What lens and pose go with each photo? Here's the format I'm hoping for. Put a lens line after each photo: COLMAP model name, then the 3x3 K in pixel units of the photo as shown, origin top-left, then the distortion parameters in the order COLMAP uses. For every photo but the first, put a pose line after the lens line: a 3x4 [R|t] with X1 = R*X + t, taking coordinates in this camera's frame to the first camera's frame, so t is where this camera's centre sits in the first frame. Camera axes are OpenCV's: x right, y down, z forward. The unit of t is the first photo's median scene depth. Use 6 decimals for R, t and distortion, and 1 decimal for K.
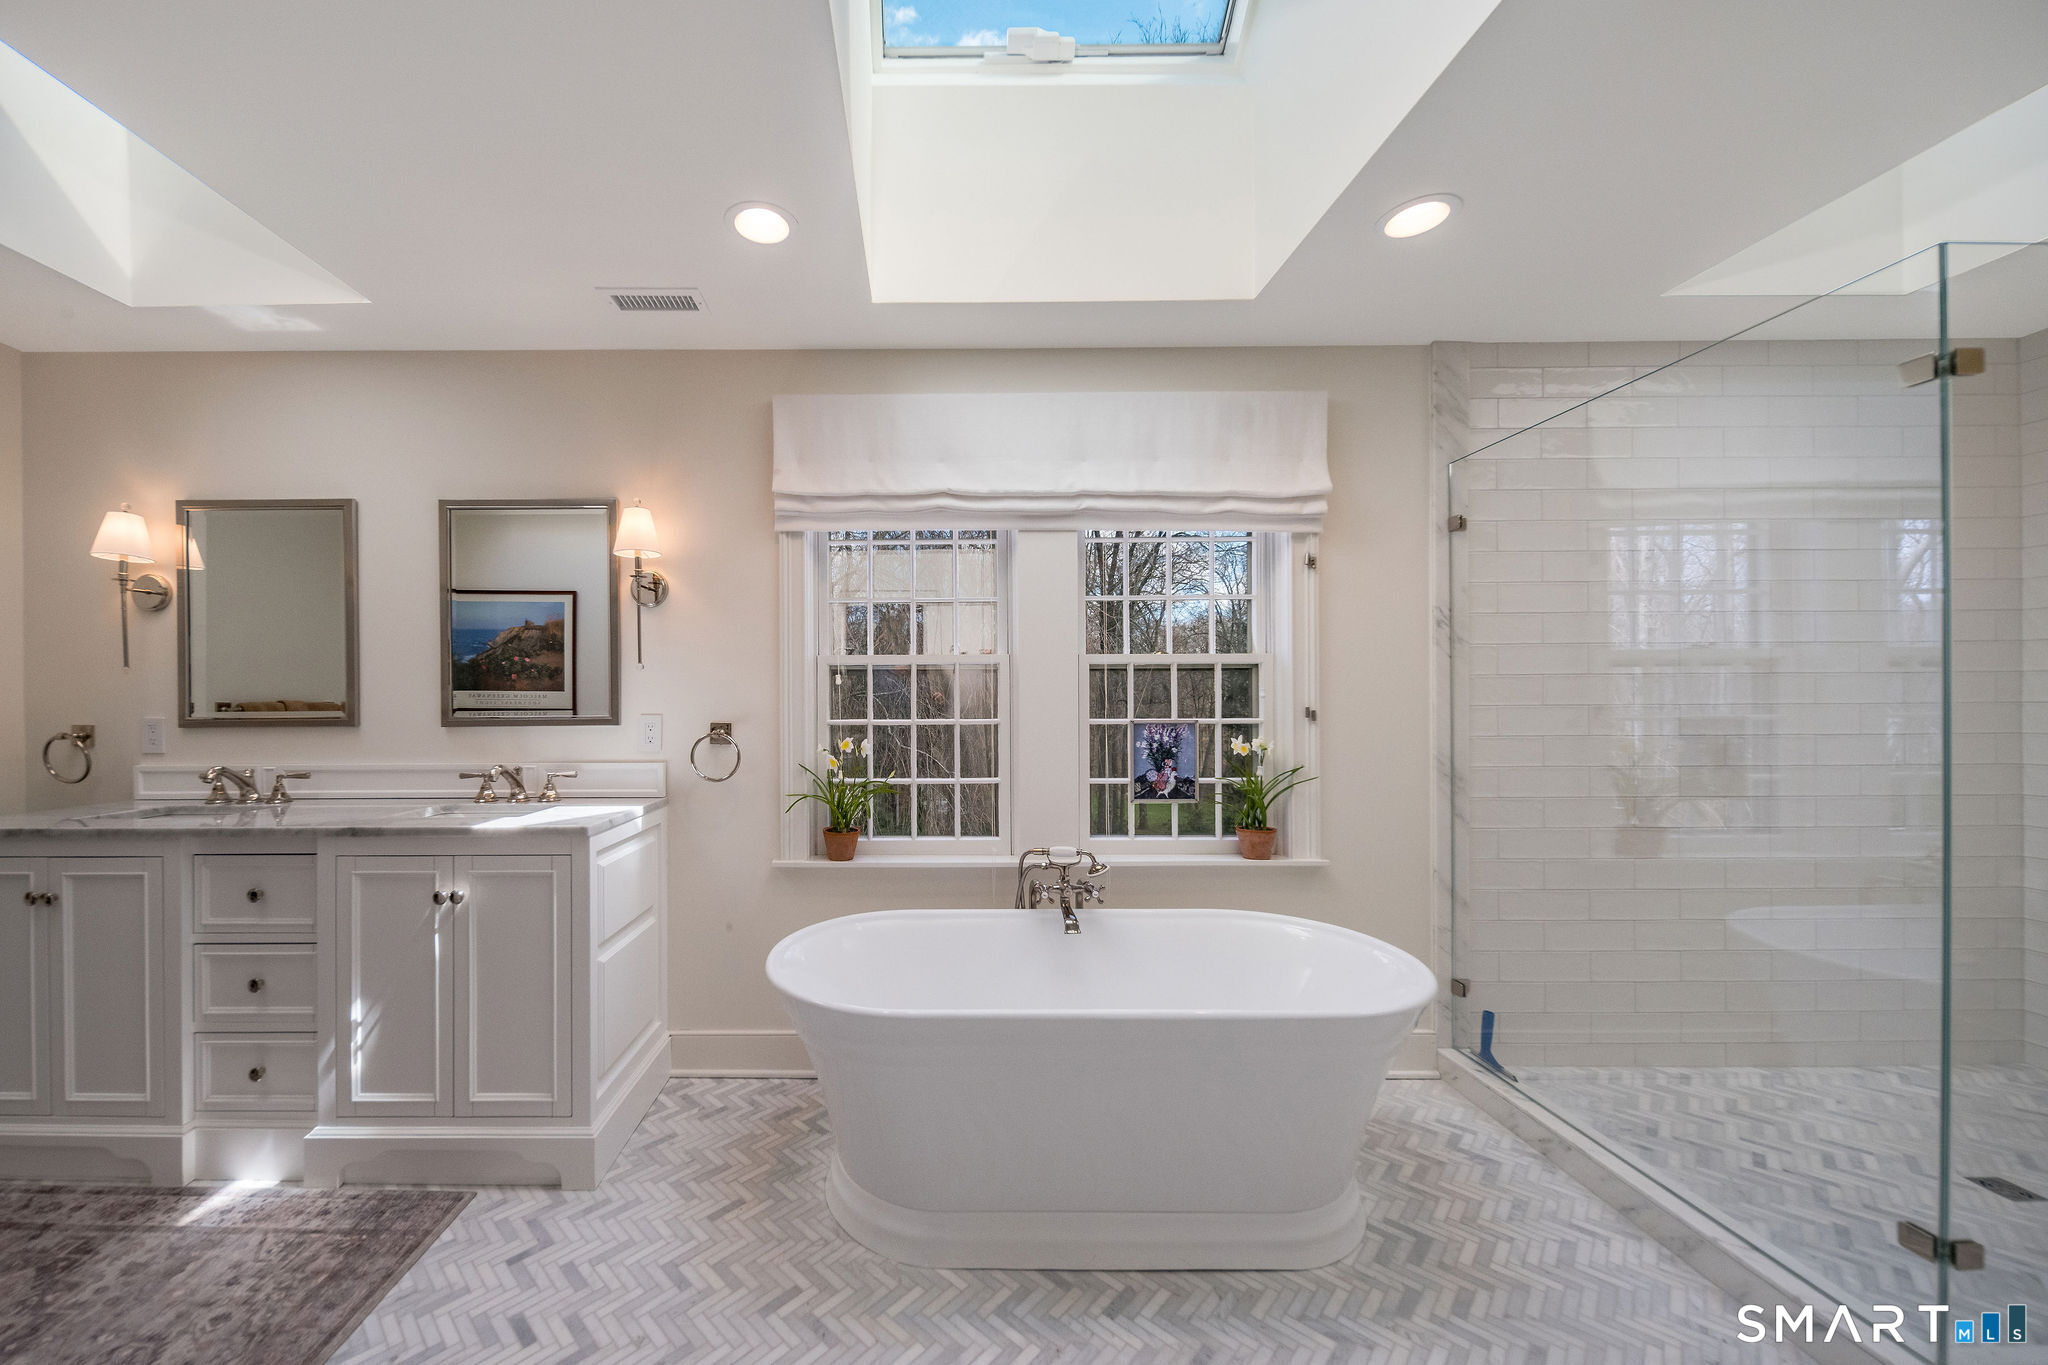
lens RADIAL K [[882.3, 0, 1018.1], [0, 882.3, 679.5], [0, 0, 1]] dist [0.001616, -0.001561]
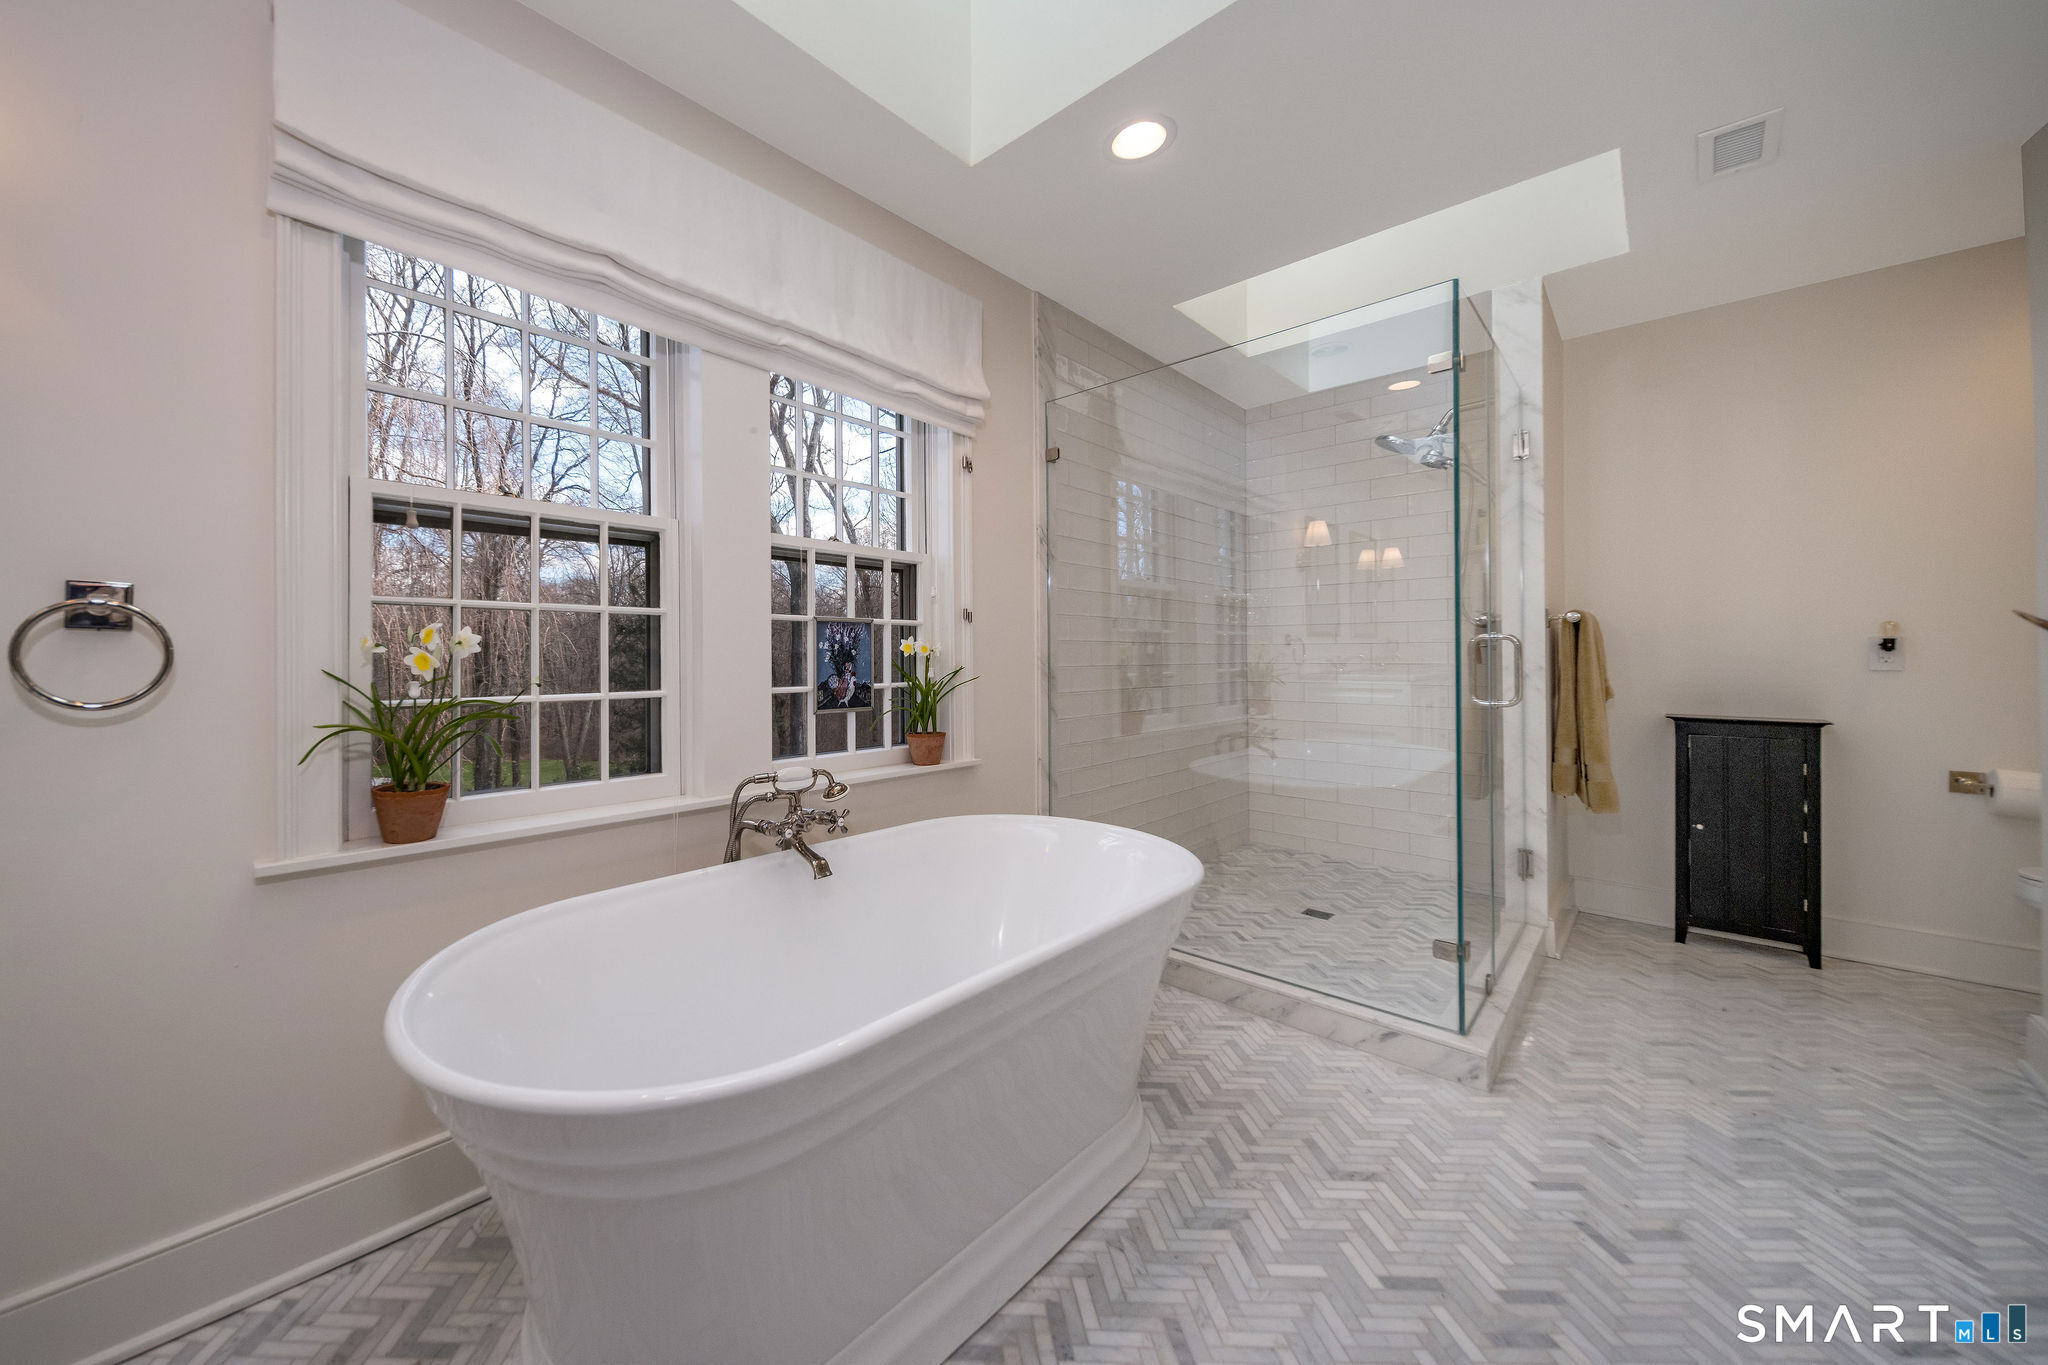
lens RADIAL K [[746.2, 0, 978.8], [0, 746.2, 641.3], [0, 0, 1]] dist [0.006352, -0.003032]
pose [[0.727555, 0.002630, 0.686045, -0.248057], [0.004451, 0.999954, -0.008553, 0.077045], [-0.686035, 0.009276, 0.727509, 0.375103]]
